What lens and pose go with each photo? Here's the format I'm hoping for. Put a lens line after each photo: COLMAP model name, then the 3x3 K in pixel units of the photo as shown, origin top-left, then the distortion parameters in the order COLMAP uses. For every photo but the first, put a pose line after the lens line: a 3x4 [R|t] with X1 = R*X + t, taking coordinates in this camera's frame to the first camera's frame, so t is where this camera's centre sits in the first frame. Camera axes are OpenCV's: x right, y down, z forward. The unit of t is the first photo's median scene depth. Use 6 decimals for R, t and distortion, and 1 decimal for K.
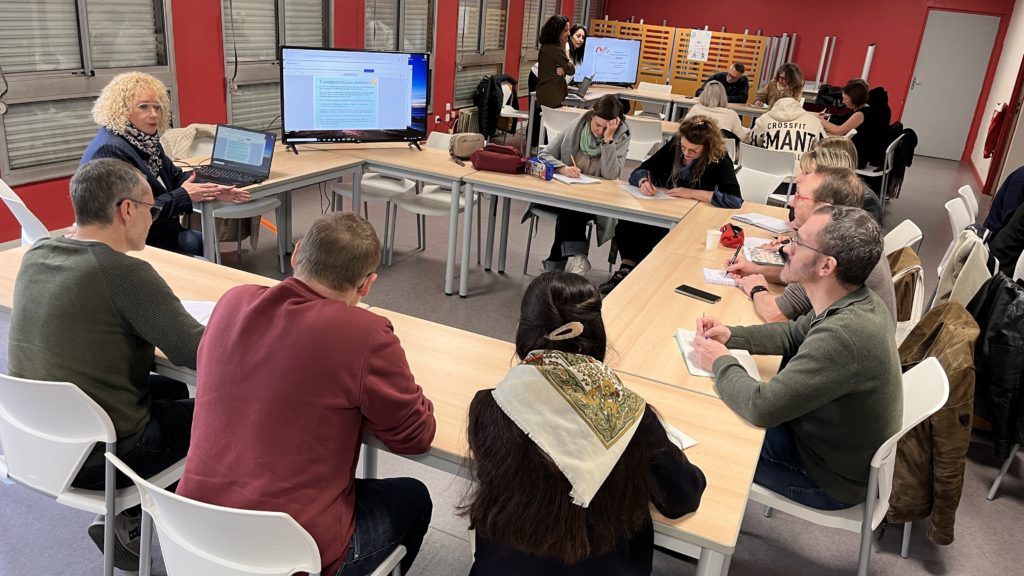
lens RADIAL K [[775.1, 0, 512.9], [0, 775.1, 290.6], [0, 0, 1]] dist [-0.008521, -0.002204]
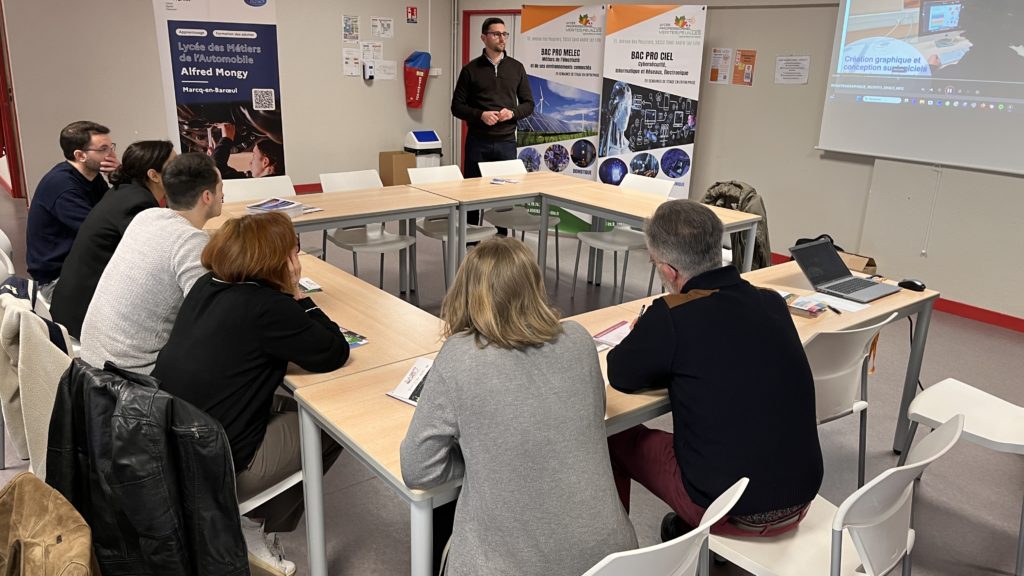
lens RADIAL K [[775.1, 0, 512.6], [0, 775.1, 286.3], [0, 0, 1]] dist [-0.008521, -0.002204]
pose [[0.425260, -0.335837, 0.840457, 0.292056], [0.323964, 0.923564, 0.205124, -0.100111], [-0.845104, 0.185047, 0.501554, 0.395712]]
